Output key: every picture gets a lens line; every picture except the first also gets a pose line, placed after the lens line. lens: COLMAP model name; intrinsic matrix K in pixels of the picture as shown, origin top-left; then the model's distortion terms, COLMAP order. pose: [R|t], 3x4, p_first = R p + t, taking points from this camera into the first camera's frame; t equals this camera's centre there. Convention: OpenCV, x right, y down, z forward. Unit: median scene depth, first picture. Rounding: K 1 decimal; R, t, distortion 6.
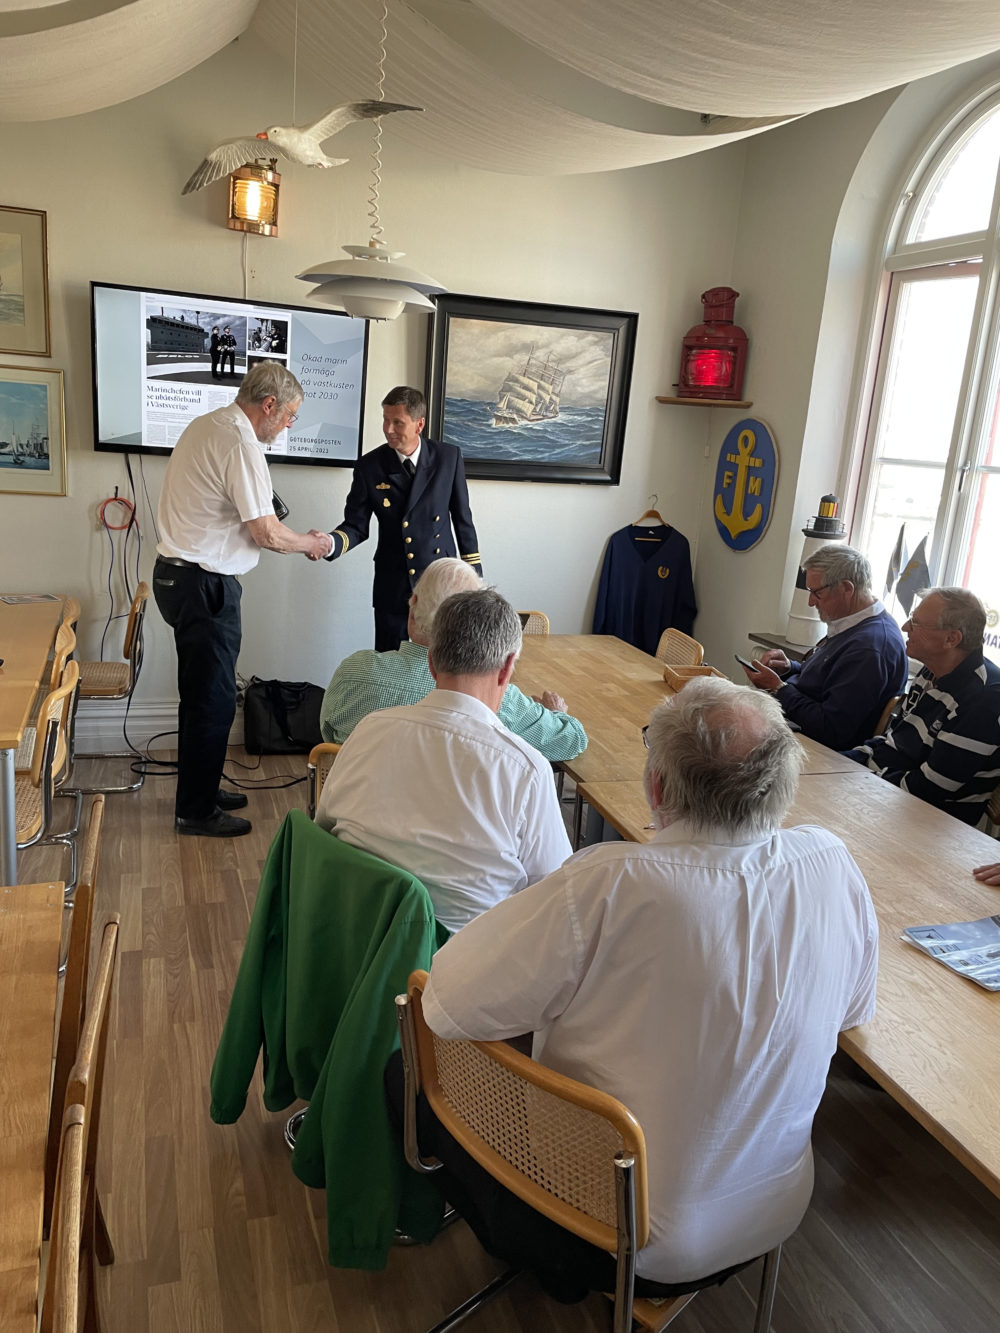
lens RADIAL K [[978.5, 0, 500.0], [0, 978.5, 666.5], [0, 0, 1]] dist [0.085368, -0.090293]
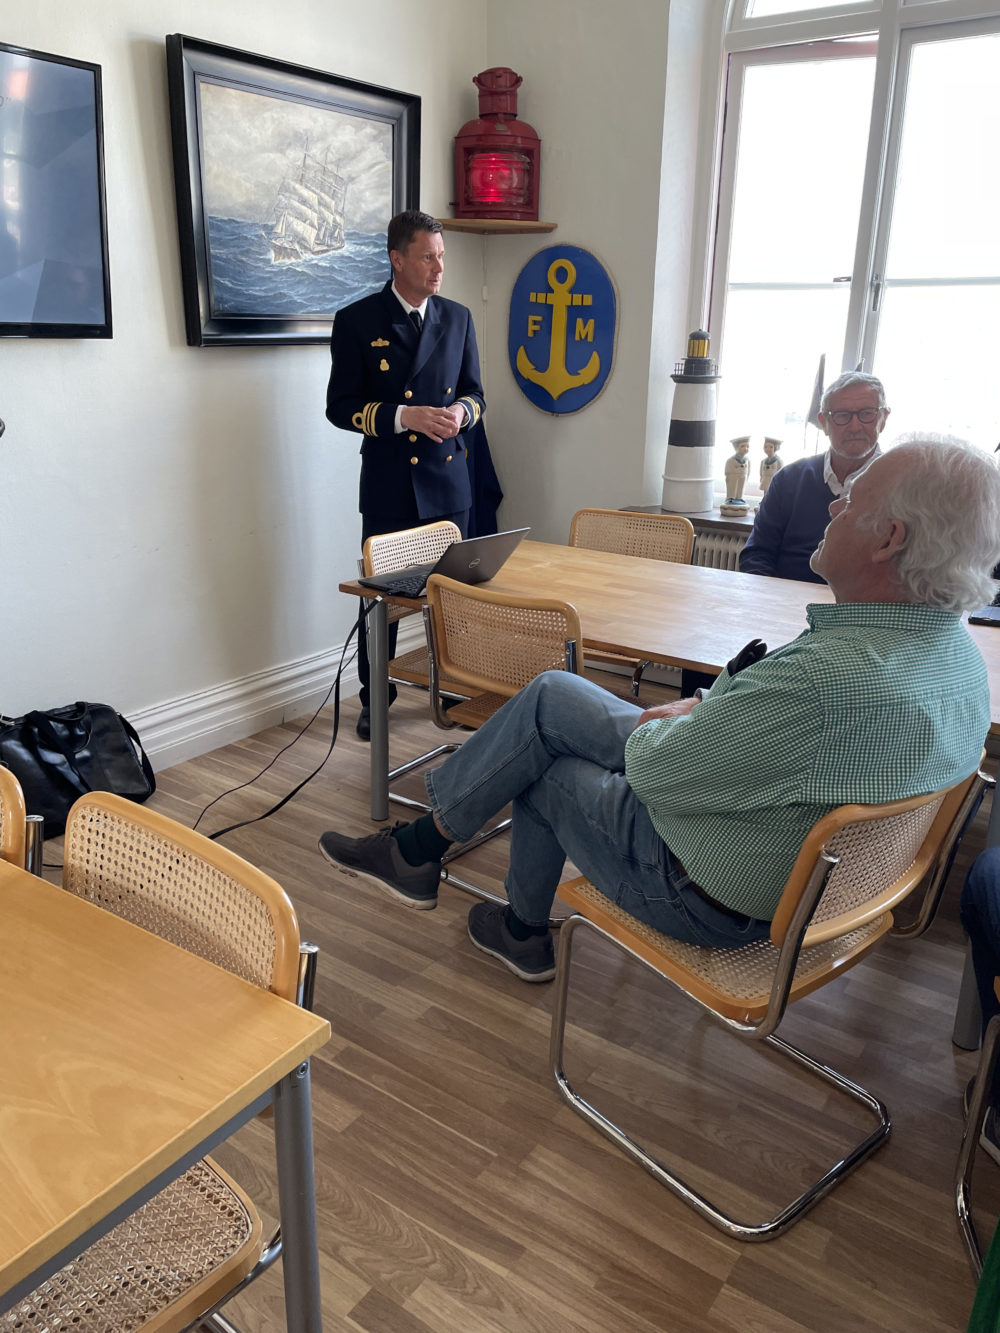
lens RADIAL K [[1017.9, 0, 500.0], [0, 1017.9, 666.5], [0, 0, 1]] dist [0.095871, -0.104087]
pose [[0.815670, -0.239796, 0.526479, -0.317613], [0.184301, 0.970342, 0.156427, -0.058340], [-0.548375, -0.030562, 0.835674, 0.316465]]
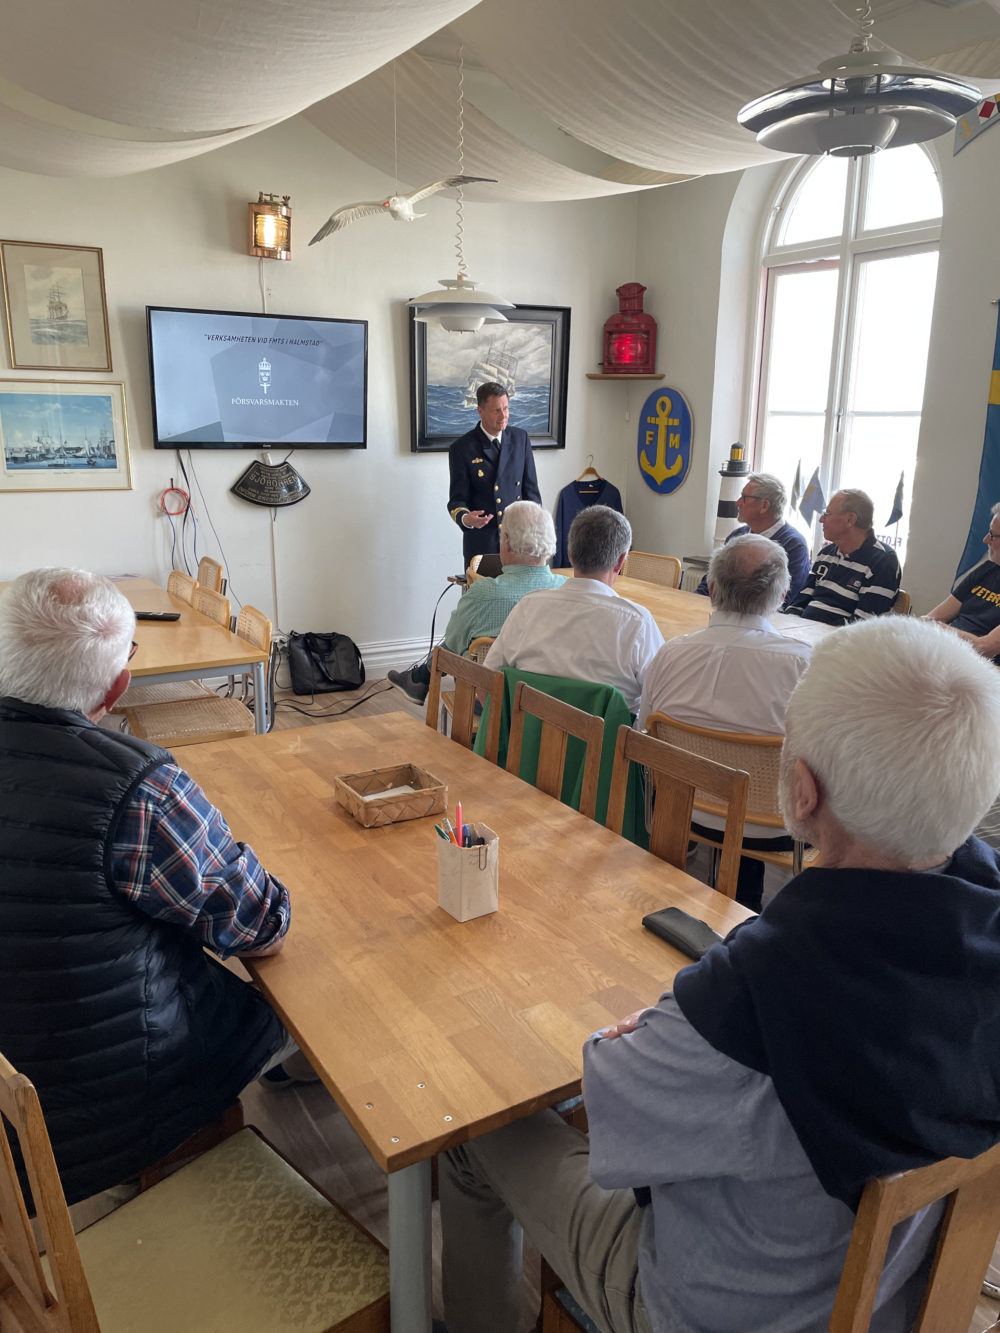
lens RADIAL K [[978.5, 0, 500.0], [0, 978.5, 666.5], [0, 0, 1]] dist [0.085368, -0.090293]
pose [[0.980196, -0.108986, 0.165344, -0.200654], [0.105700, 0.993988, 0.028573, 0.044204], [-0.167464, -0.010530, 0.985822, -0.207596]]
